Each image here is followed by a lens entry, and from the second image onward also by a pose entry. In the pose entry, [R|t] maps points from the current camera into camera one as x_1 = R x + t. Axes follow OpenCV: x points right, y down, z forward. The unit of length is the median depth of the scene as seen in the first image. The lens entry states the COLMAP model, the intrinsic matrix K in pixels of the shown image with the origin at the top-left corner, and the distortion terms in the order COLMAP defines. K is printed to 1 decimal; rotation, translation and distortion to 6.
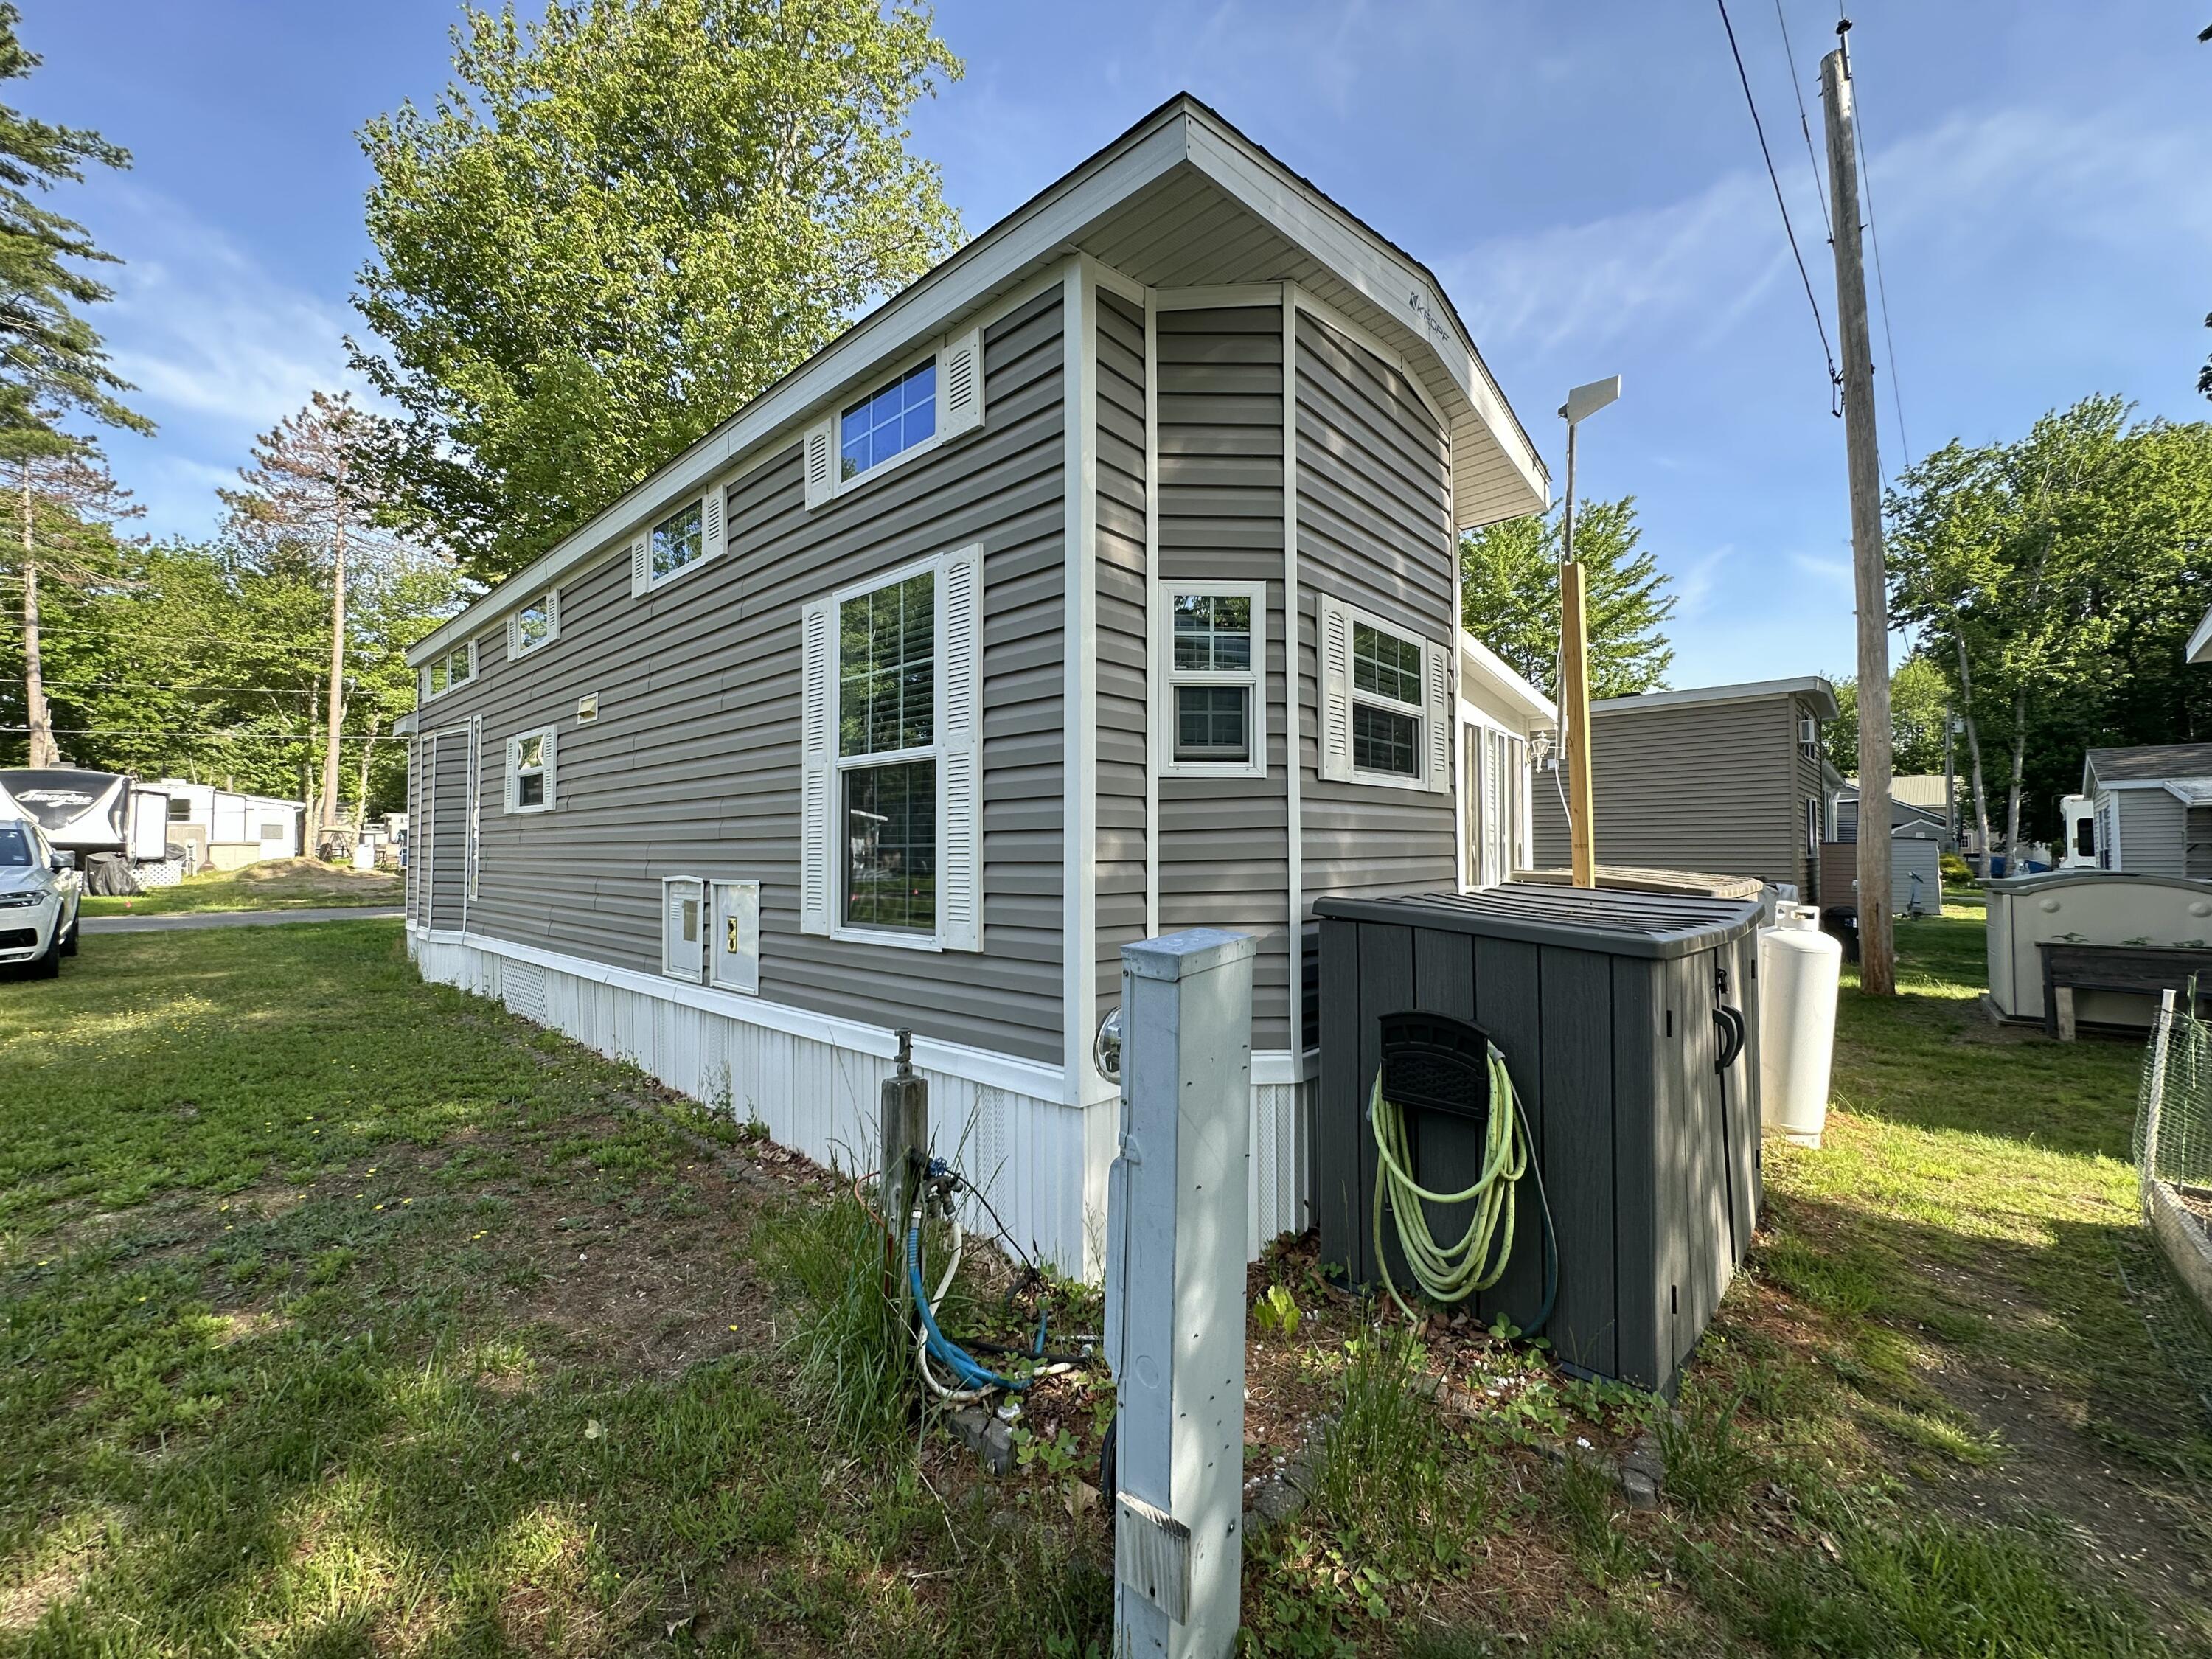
lens RADIAL K [[880.7, 0, 1117.7], [0, 880.7, 819.9], [0, 0, 1]] dist [-0.001897, 0.000504]
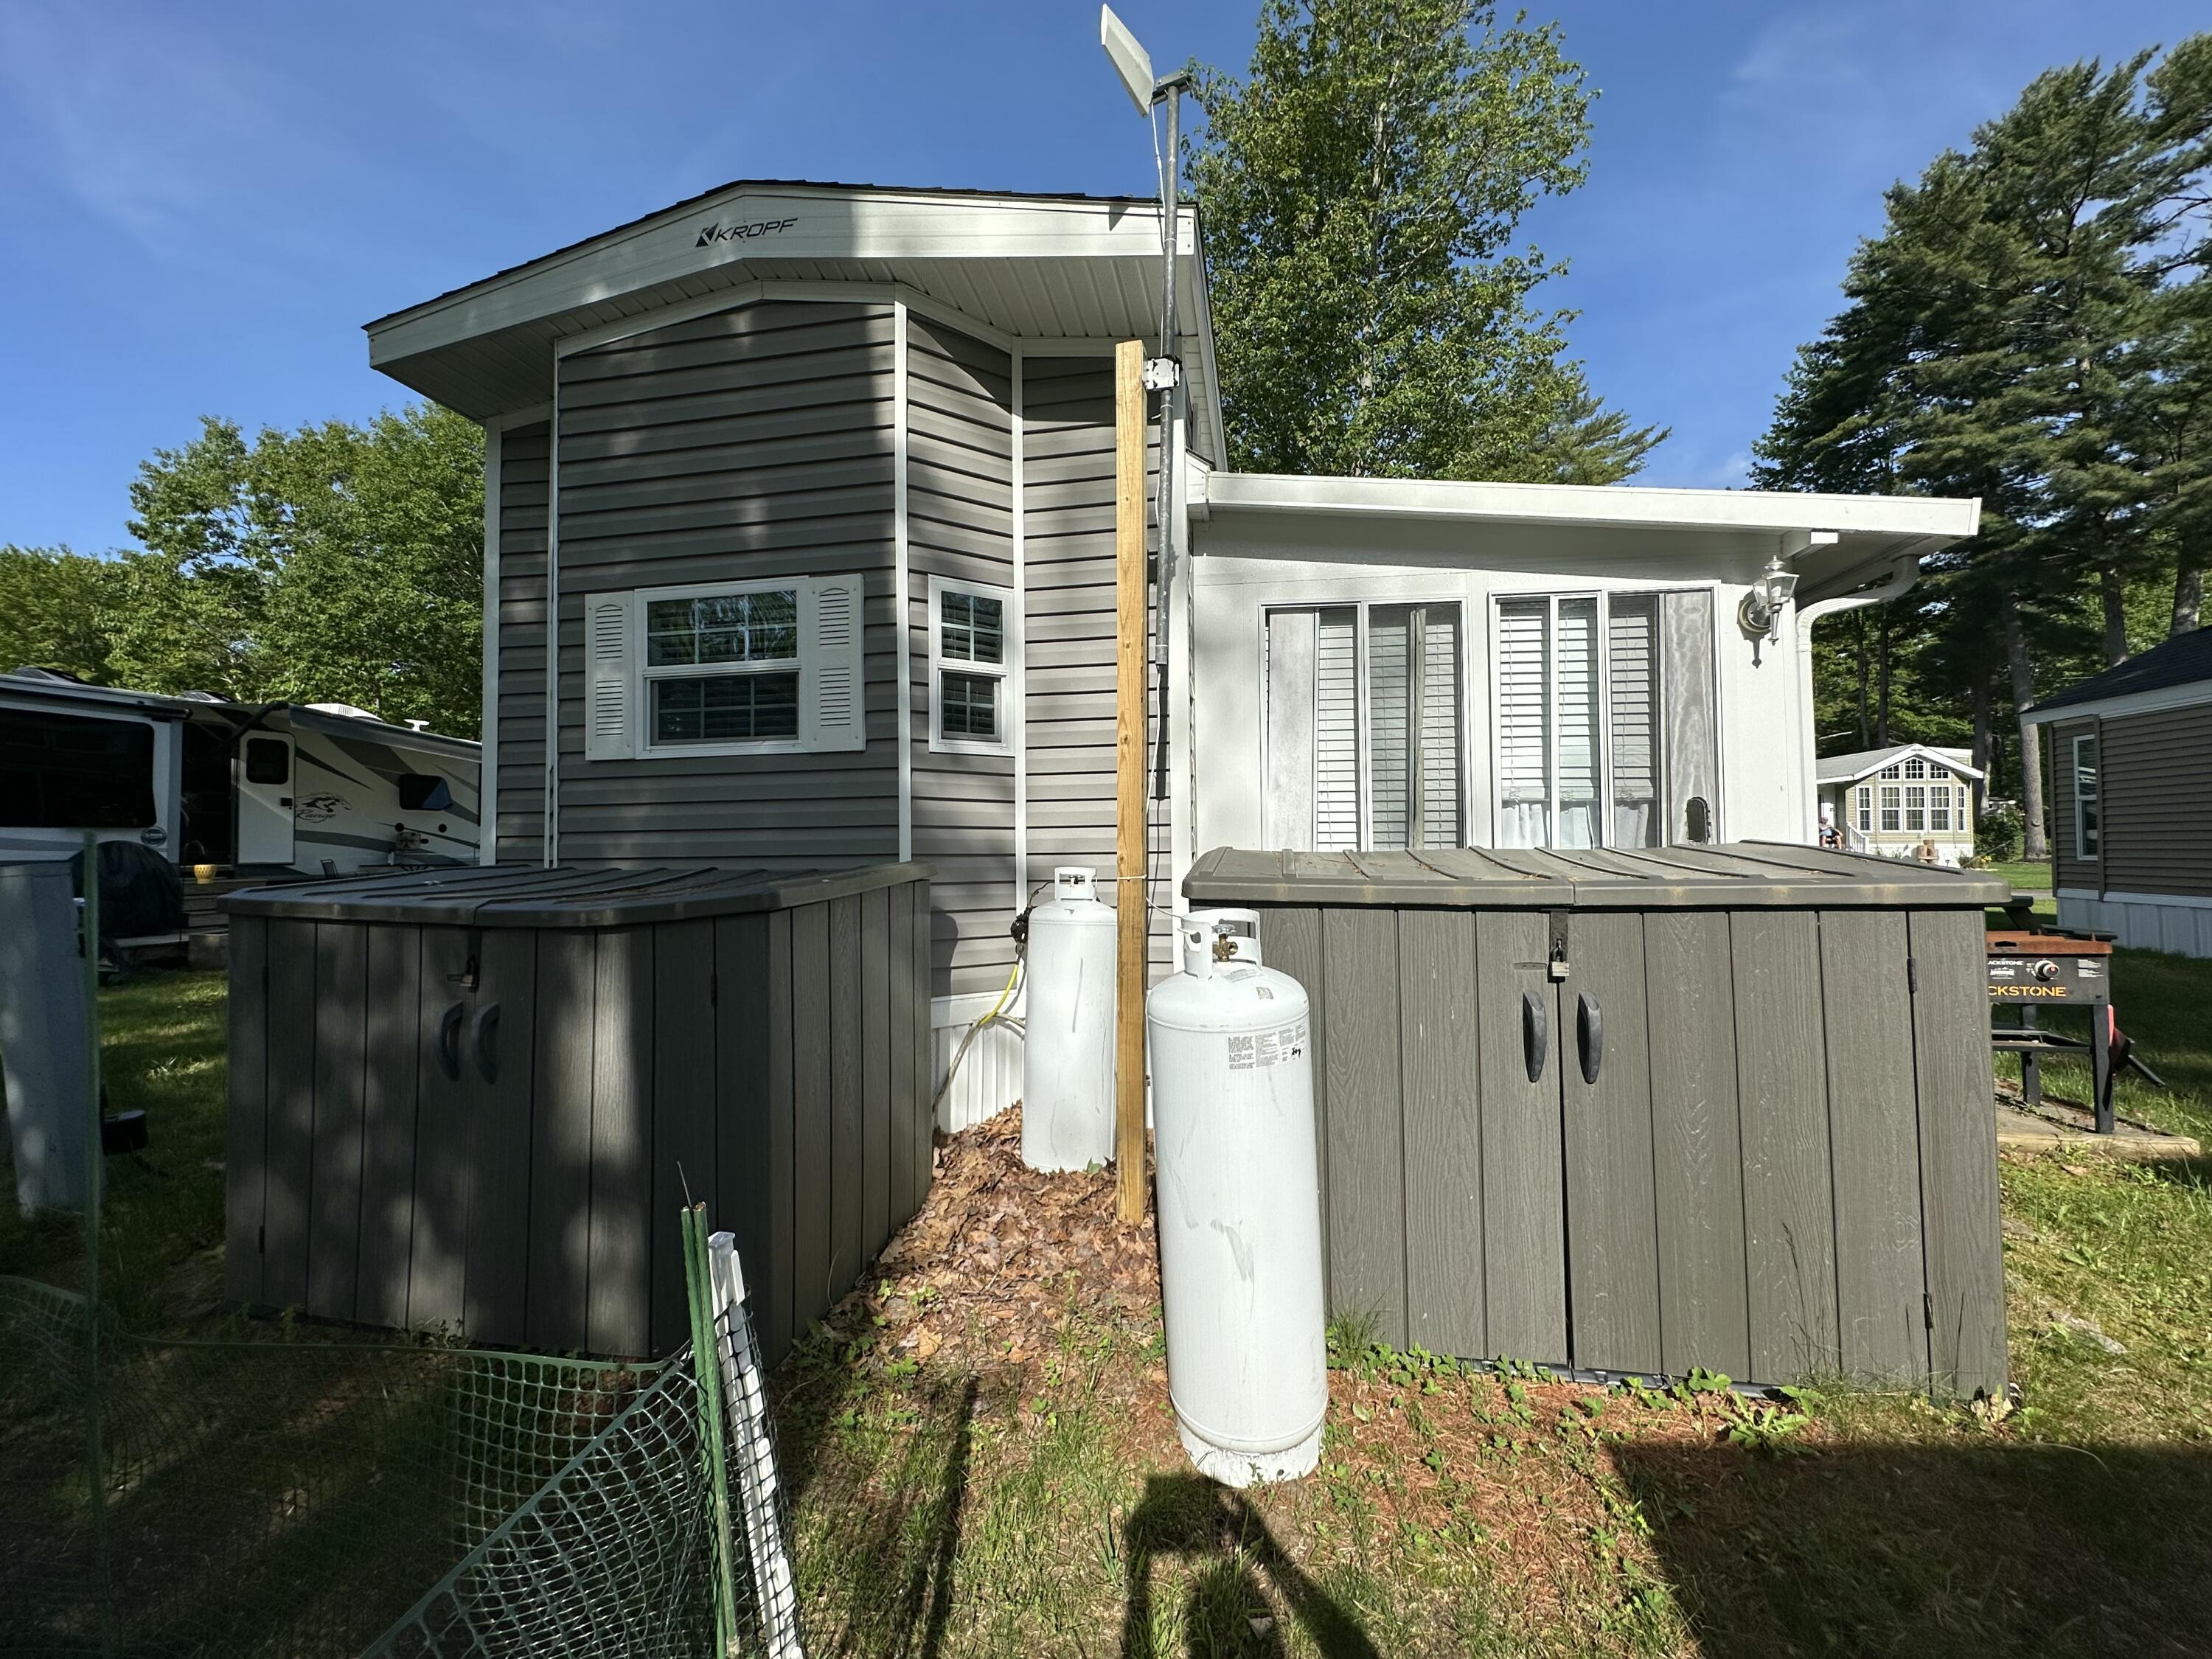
lens RADIAL K [[880.7, 0, 1107.0], [0, 880.7, 825.8], [0, 0, 1]] dist [-0.001897, 0.000504]
pose [[0.508245, -0.027235, -0.860782, 1.410813], [0.037572, 0.999249, -0.009431, 0.066685], [0.860392, -0.027548, 0.508887, 0.918303]]
